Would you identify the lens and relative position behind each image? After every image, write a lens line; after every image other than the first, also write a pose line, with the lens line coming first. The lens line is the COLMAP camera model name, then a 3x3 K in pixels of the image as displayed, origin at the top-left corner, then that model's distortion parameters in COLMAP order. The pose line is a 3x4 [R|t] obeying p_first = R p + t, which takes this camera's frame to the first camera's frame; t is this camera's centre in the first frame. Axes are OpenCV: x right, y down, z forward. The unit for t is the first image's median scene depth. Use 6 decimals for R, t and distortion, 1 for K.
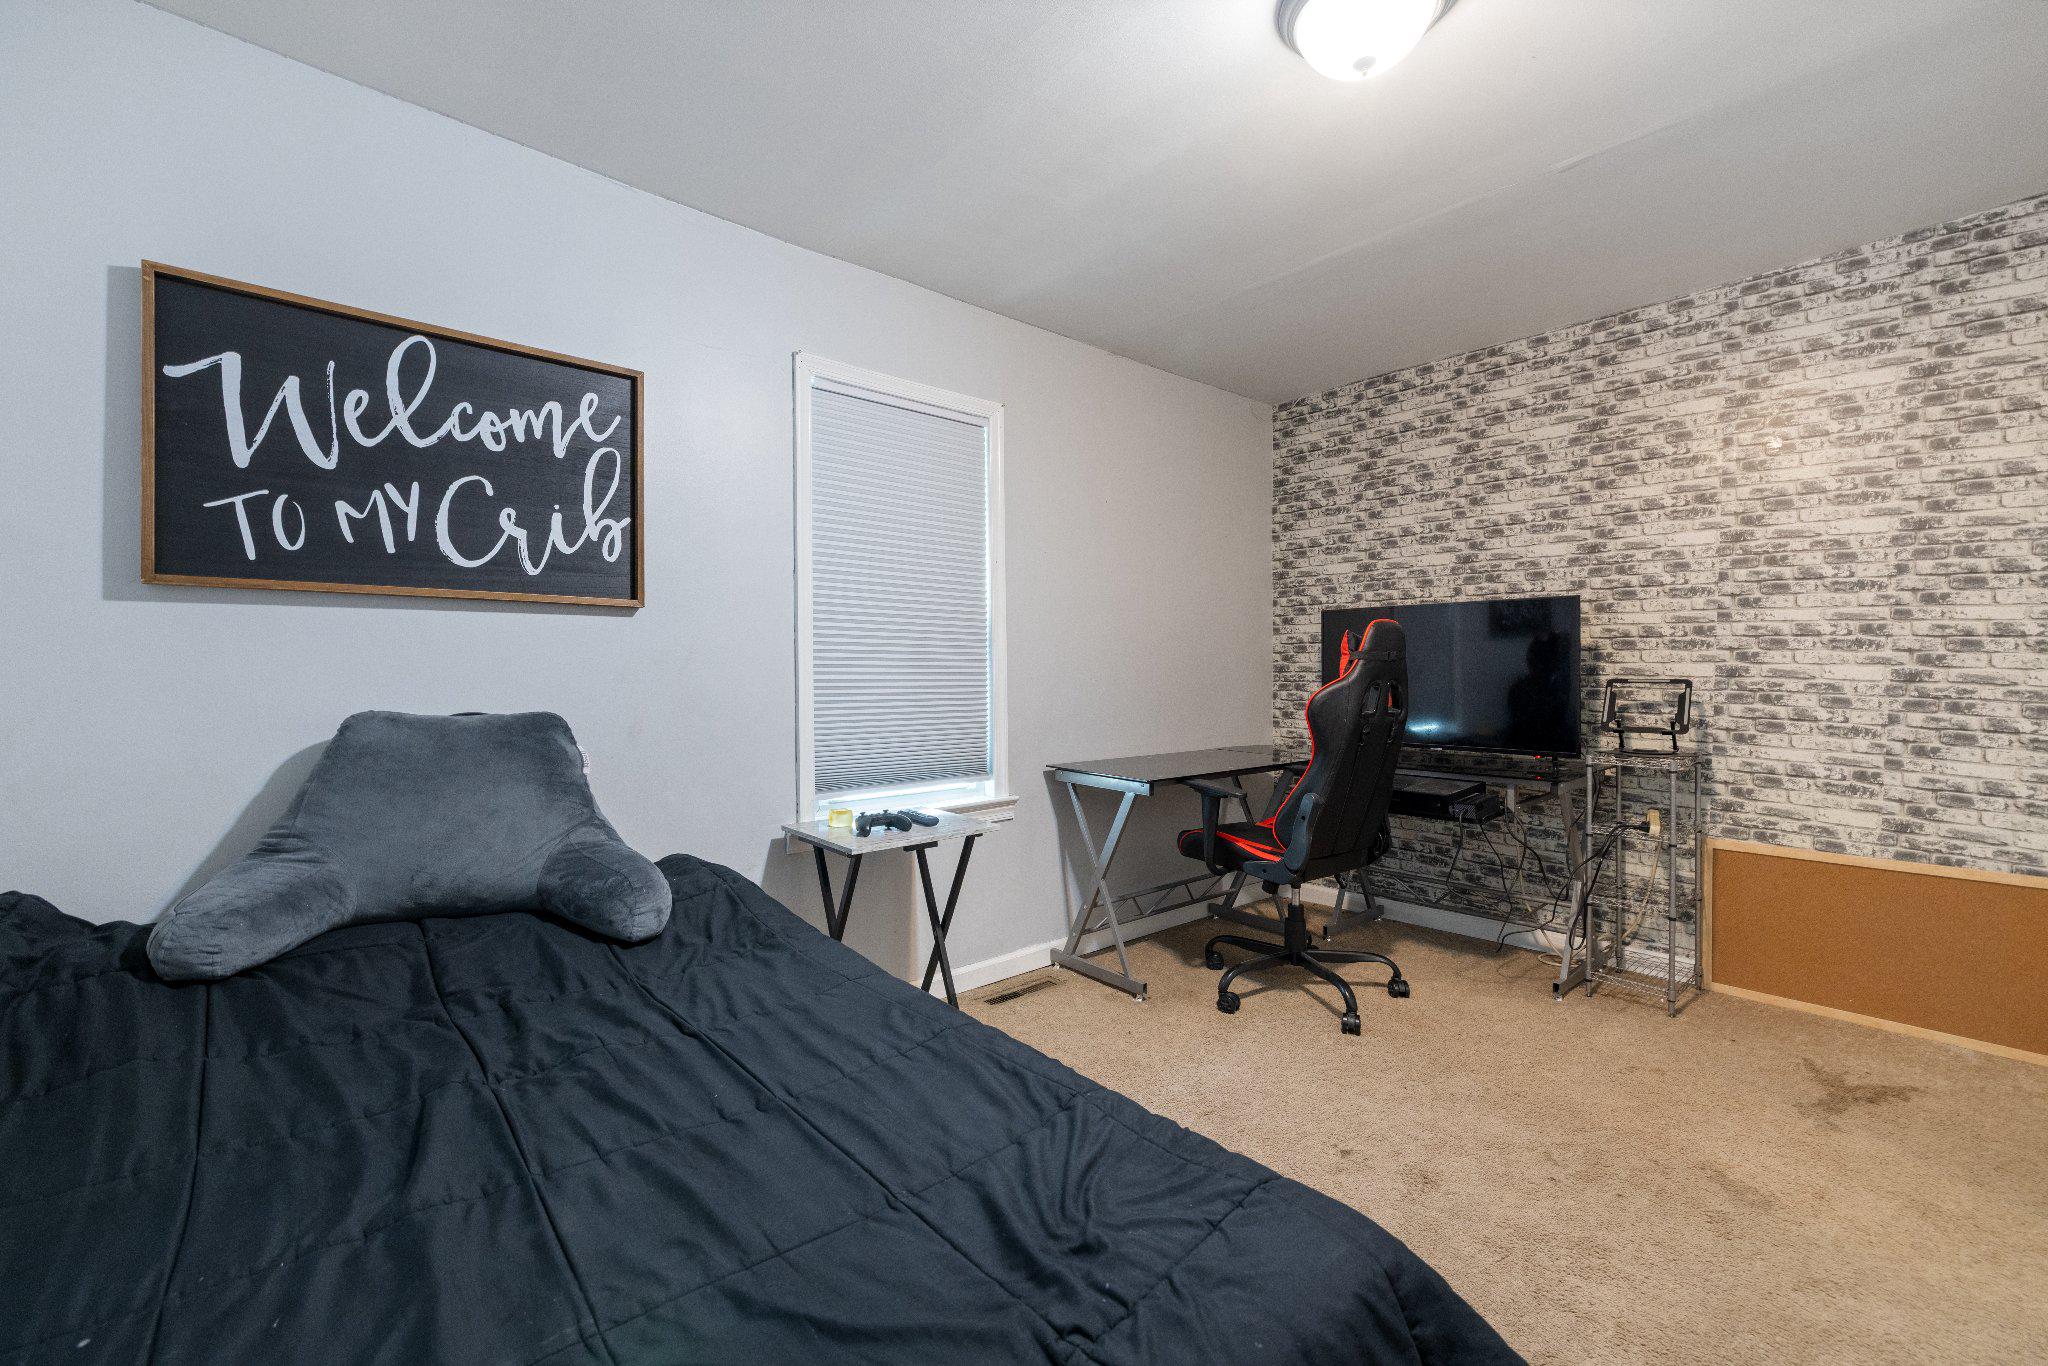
lens RADIAL K [[872.3, 0, 1011.4], [0, 872.3, 703.2], [0, 0, 1]] dist [-0.001049, -0.000130]
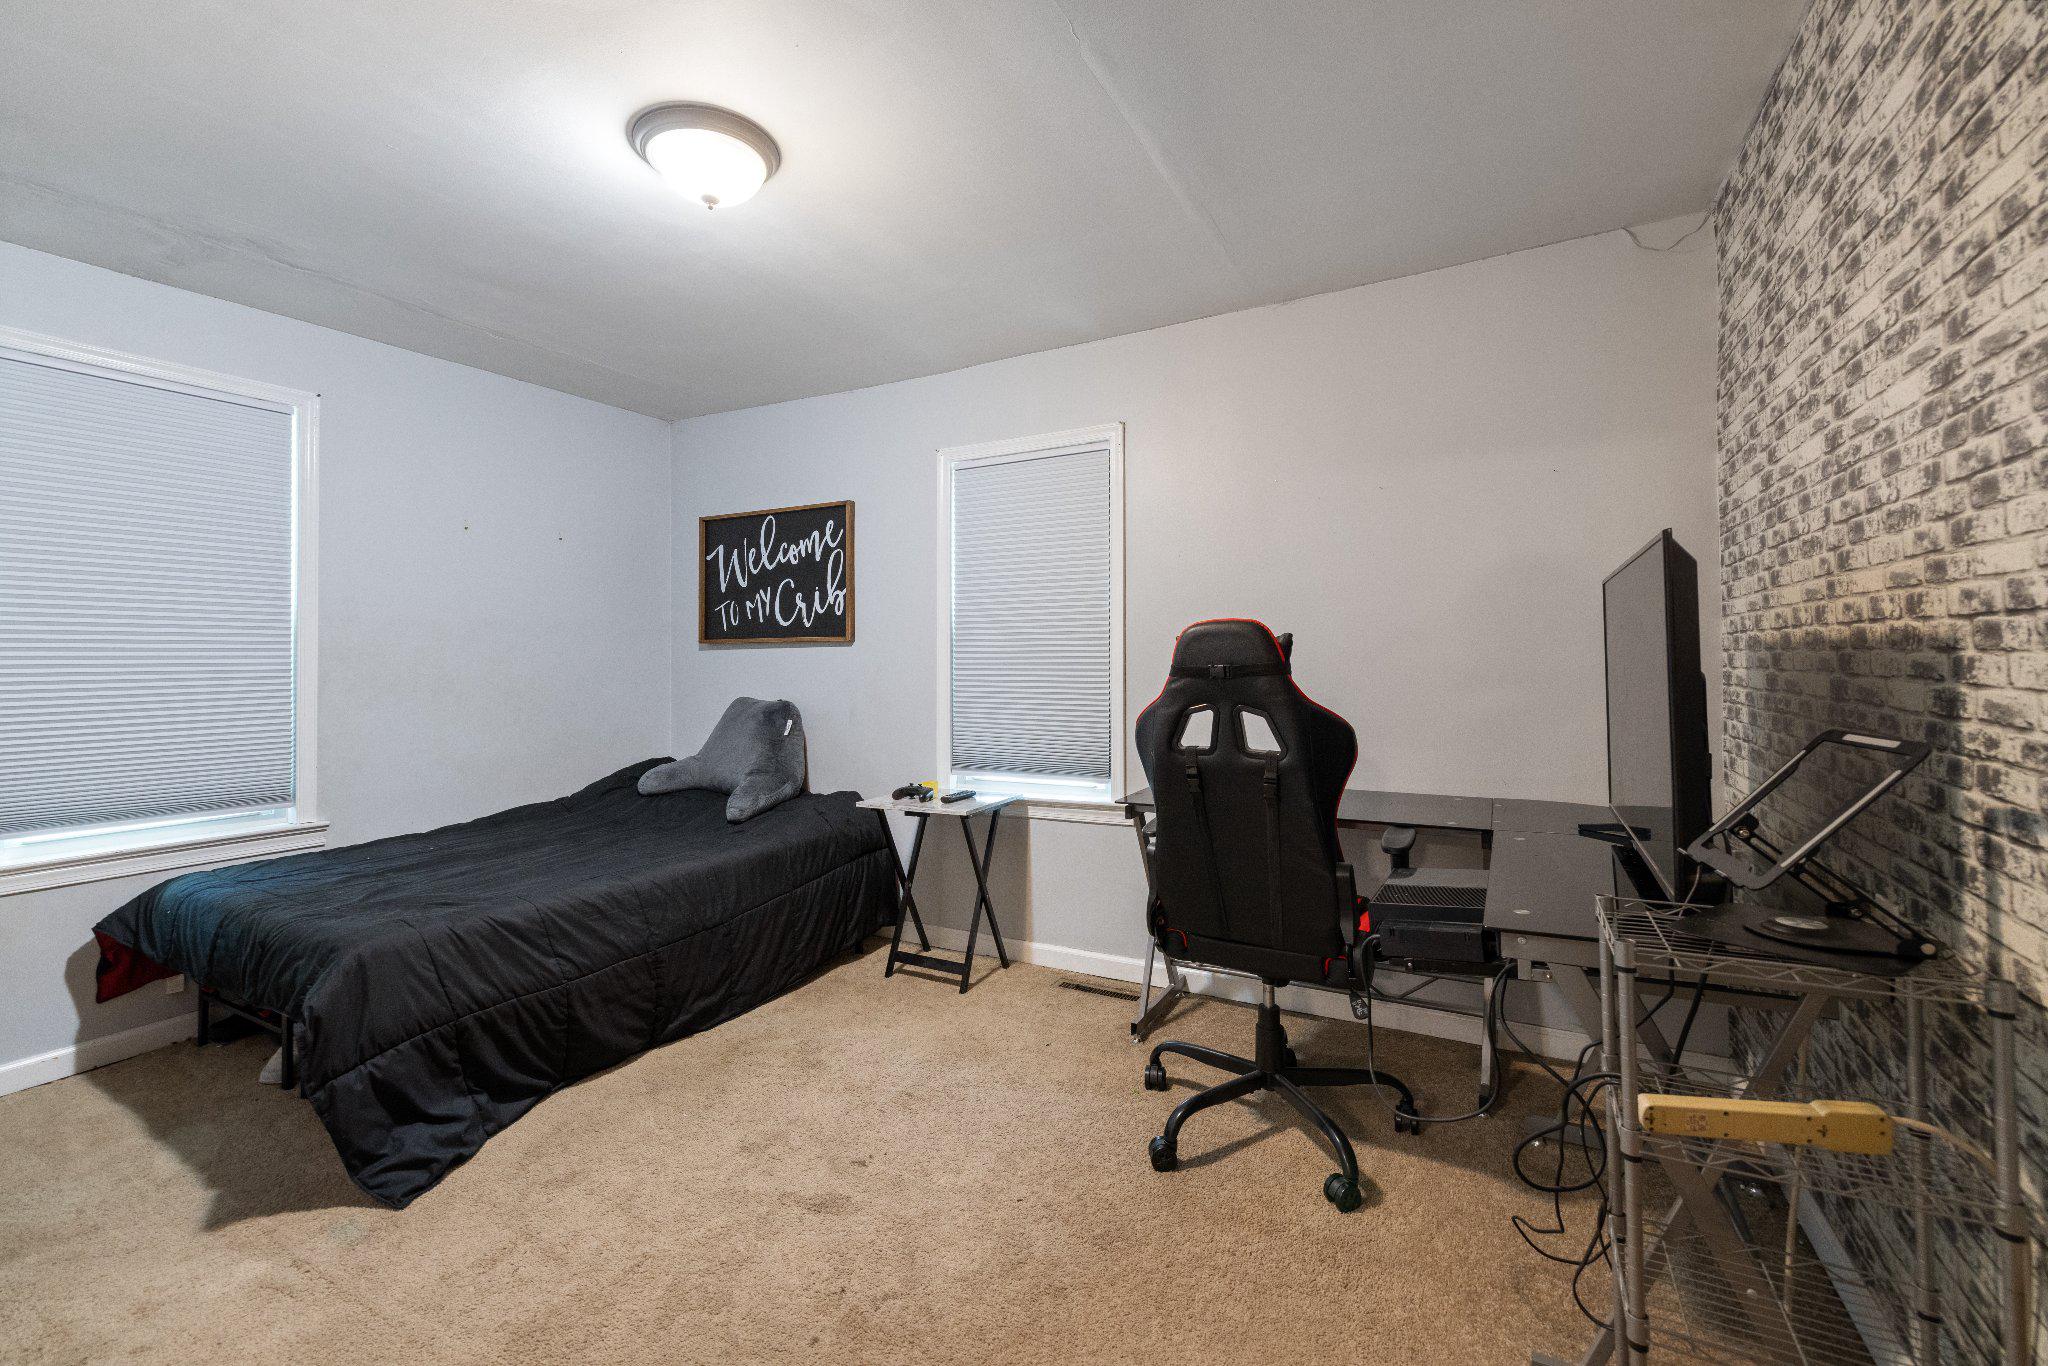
lens RADIAL K [[889.4, 0, 1027.4], [0, 889.4, 676.8], [0, 0, 1]] dist [0.001744, 0.000290]
pose [[0.340377, 0.013887, -0.940187, 1.412126], [-0.026550, 0.999634, 0.005153, -0.063671], [0.939914, 0.023208, 0.340621, 0.807886]]
